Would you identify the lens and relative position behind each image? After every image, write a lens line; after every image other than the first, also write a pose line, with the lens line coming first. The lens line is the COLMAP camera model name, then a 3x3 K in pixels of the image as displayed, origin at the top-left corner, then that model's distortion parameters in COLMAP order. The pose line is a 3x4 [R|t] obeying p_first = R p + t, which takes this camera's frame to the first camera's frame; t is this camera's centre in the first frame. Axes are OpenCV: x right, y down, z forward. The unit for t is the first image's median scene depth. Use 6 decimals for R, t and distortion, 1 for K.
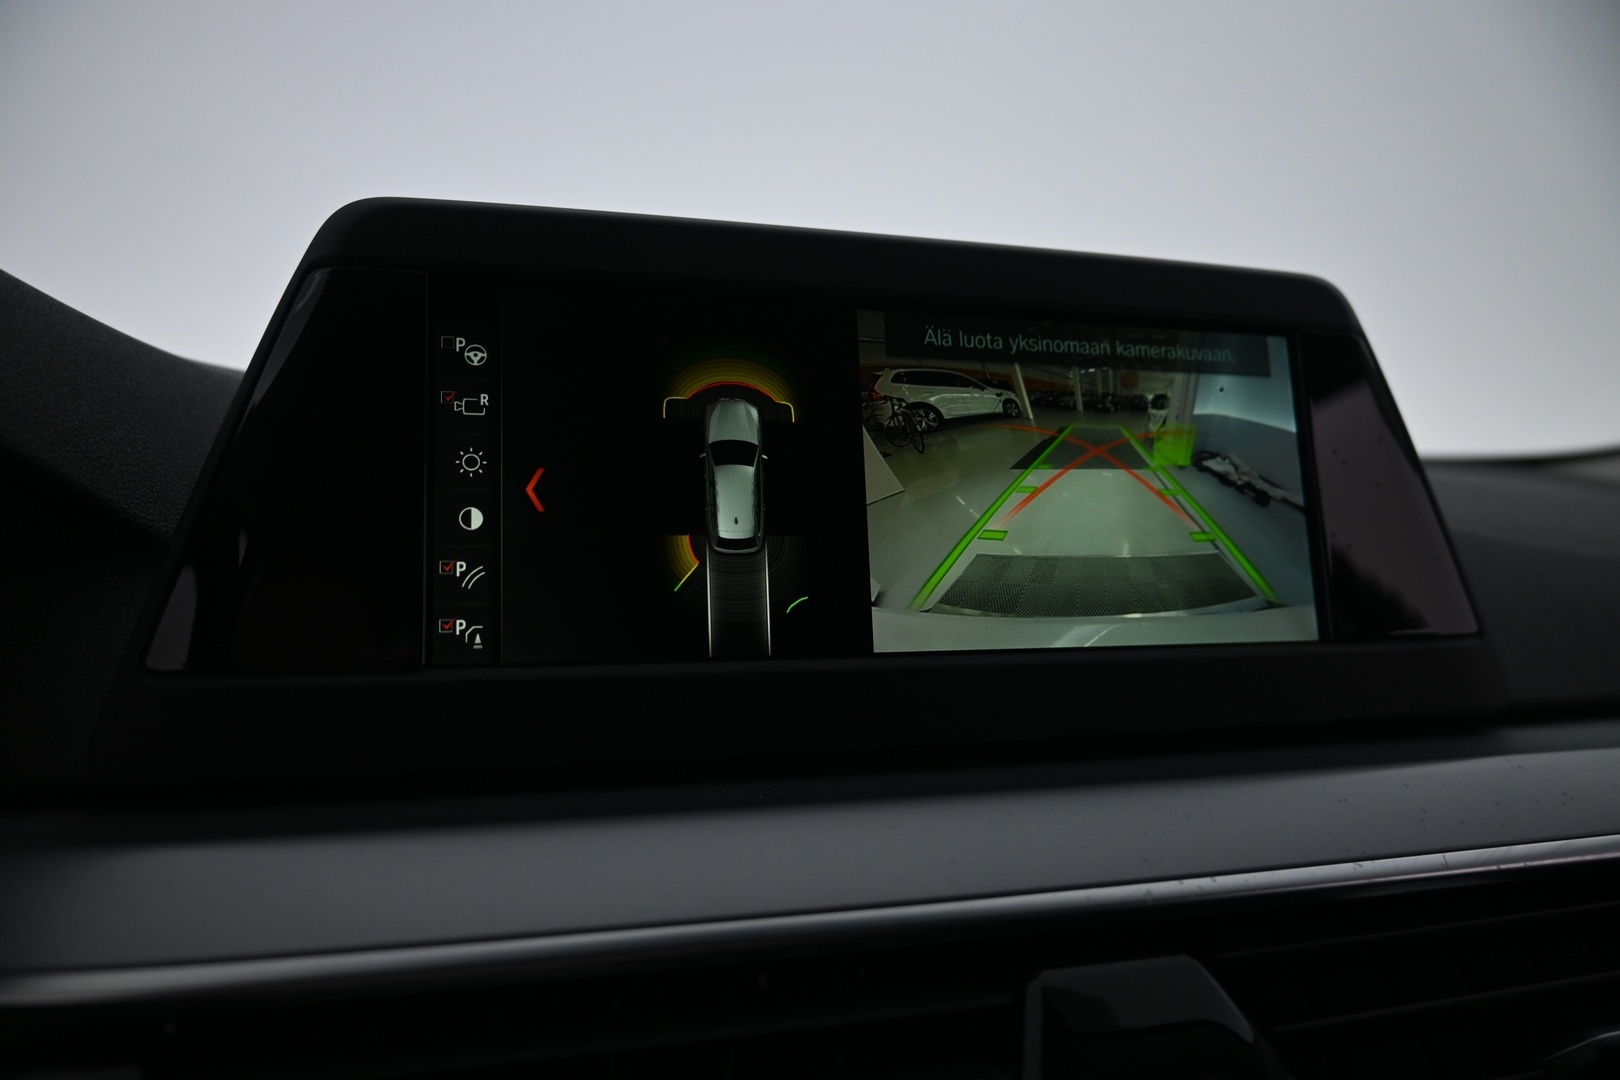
lens RADIAL K [[1121.1, 0, 805.9], [0, 1121.1, 535.4], [0, 0, 1]] dist [-0.001639, -0.001798]
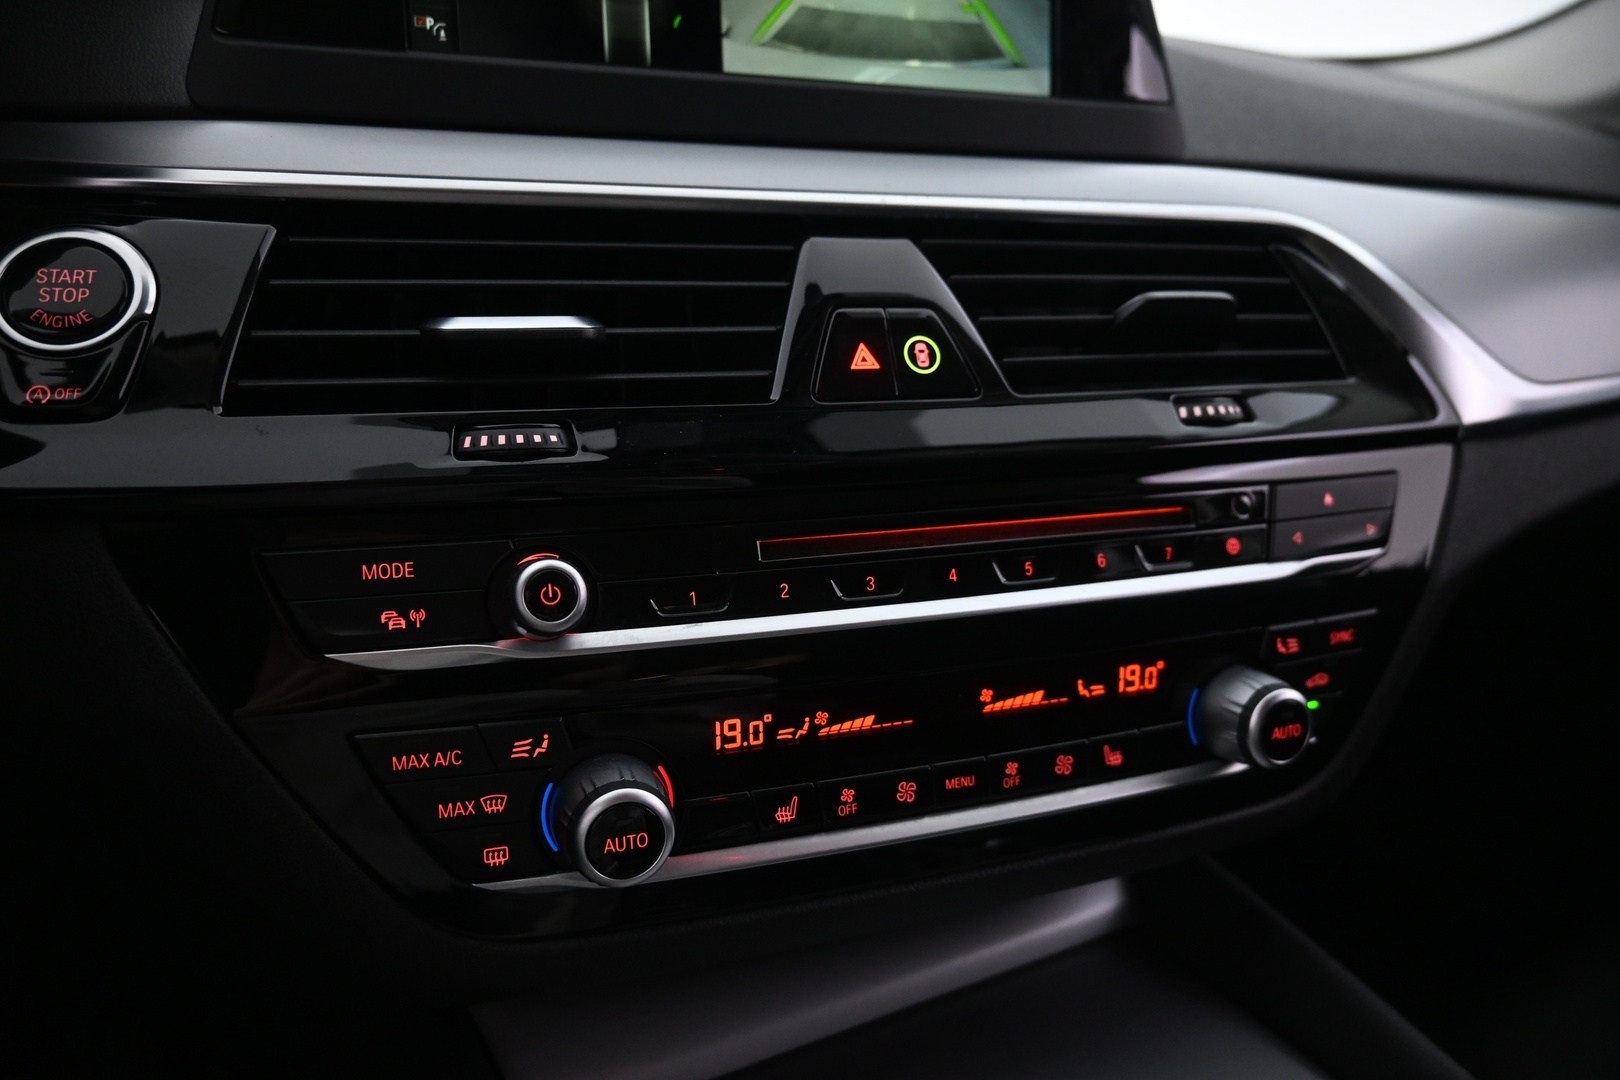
lens RADIAL K [[1121.1, 0, 805.9], [0, 1121.1, 535.4], [0, 0, 1]] dist [-0.001639, -0.001798]
pose [[0.997205, 0.006218, 0.074459, 0.060752], [-0.027318, 0.957881, 0.285864, 0.251888], [-0.069546, -0.287099, 0.955373, -0.519046]]
